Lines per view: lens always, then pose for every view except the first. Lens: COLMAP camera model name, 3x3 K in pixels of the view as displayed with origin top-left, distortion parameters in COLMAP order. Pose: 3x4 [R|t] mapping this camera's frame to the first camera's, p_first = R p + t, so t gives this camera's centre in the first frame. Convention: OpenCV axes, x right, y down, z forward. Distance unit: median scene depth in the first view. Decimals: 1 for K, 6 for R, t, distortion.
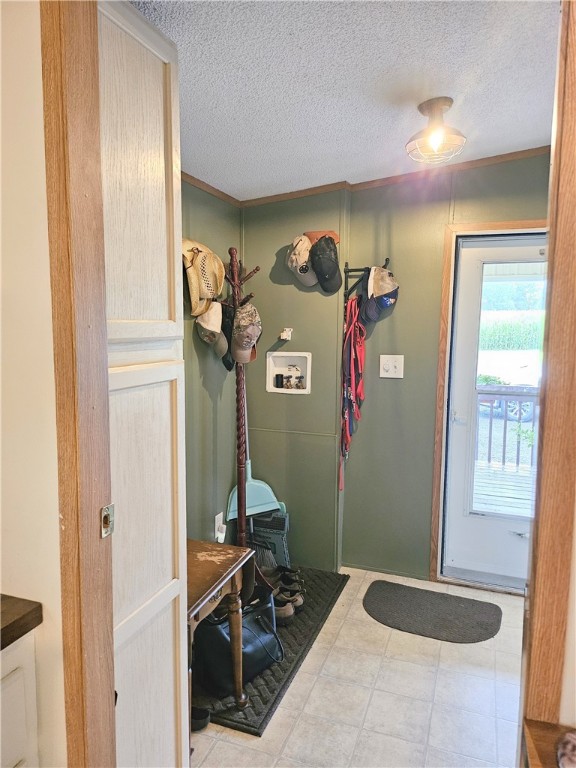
lens RADIAL K [[536.1, 0, 288.9], [0, 536.1, 382.7], [0, 0, 1]] dist [0.054414, -0.058169]
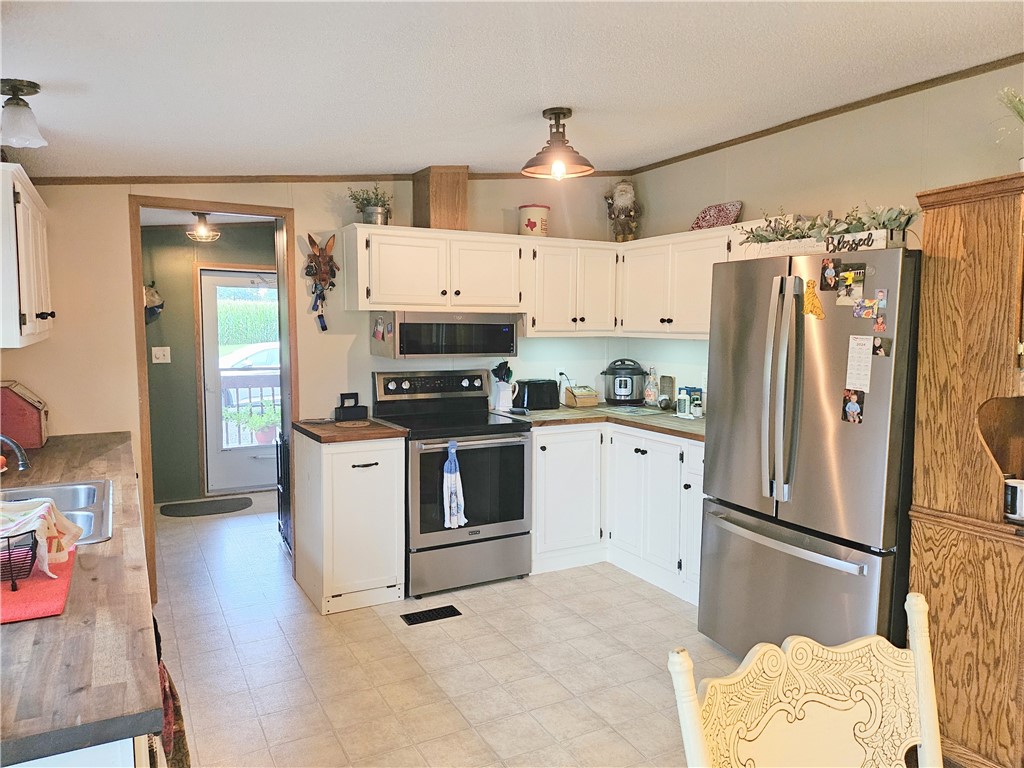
lens RADIAL K [[714.9, 0, 512.8], [0, 714.9, 385.7], [0, 0, 1]] dist [0.054414, -0.058169]
pose [[0.670031, -0.077756, 0.738250, -0.628406], [0.083669, 0.996072, 0.028973, 0.076591], [-0.737603, 0.042356, 0.673905, -1.021484]]
